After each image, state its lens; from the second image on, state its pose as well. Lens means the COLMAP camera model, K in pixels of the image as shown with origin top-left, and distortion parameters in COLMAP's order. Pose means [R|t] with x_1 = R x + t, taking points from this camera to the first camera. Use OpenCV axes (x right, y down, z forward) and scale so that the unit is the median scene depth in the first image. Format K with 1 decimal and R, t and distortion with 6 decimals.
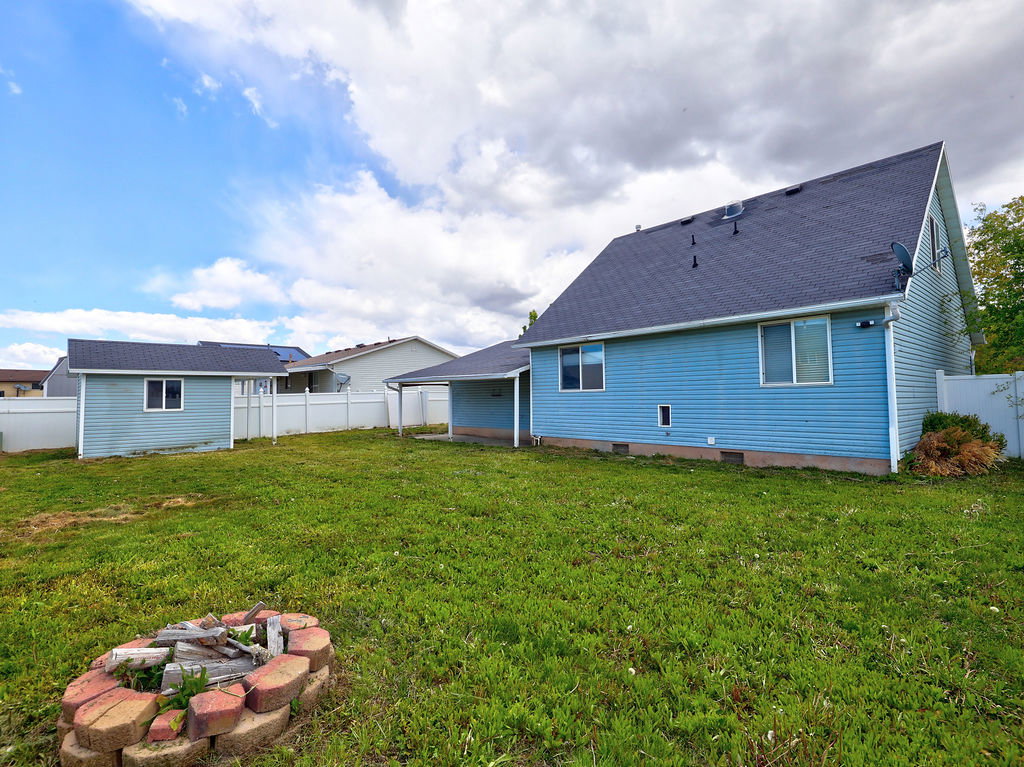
lens RADIAL K [[516.4, 0, 508.9], [0, 516.4, 376.0], [0, 0, 1]] dist [-0.000248, 0.002307]
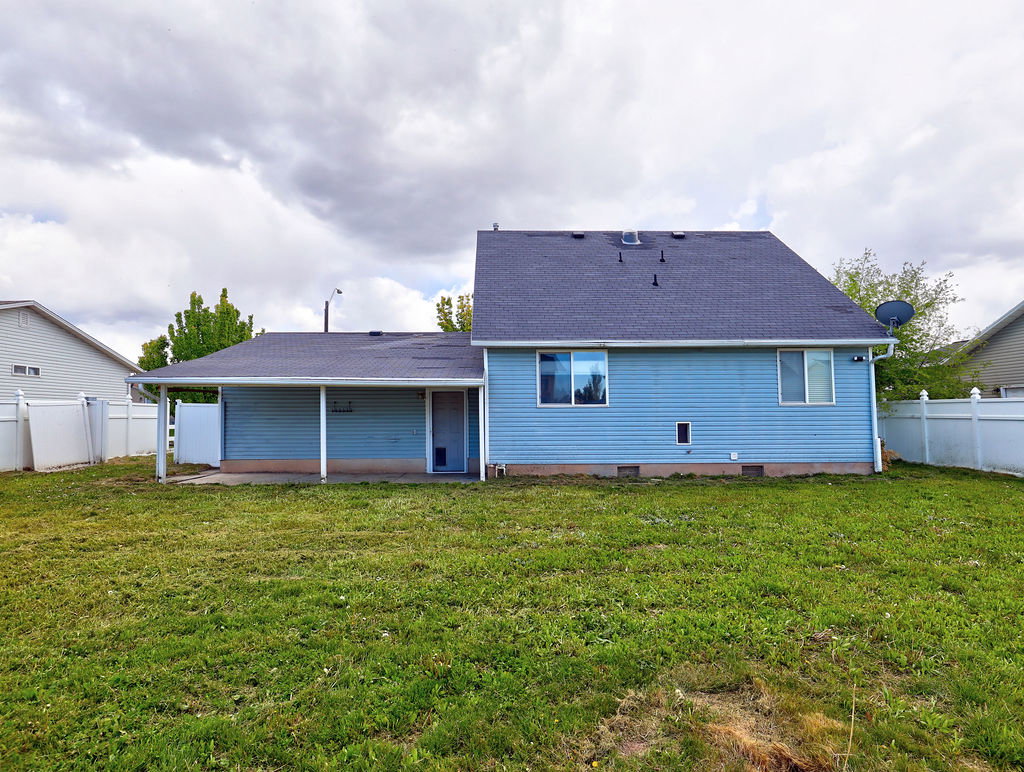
lens RADIAL K [[520.1, 0, 508.7], [0, 520.1, 395.7], [0, 0, 1]] dist [-0.001081, -0.000936]
pose [[0.648716, 0.036269, 0.760166, -0.633177], [-0.036219, 0.999203, -0.016764, 0.033621], [-0.760169, -0.016657, 0.649512, 0.597907]]
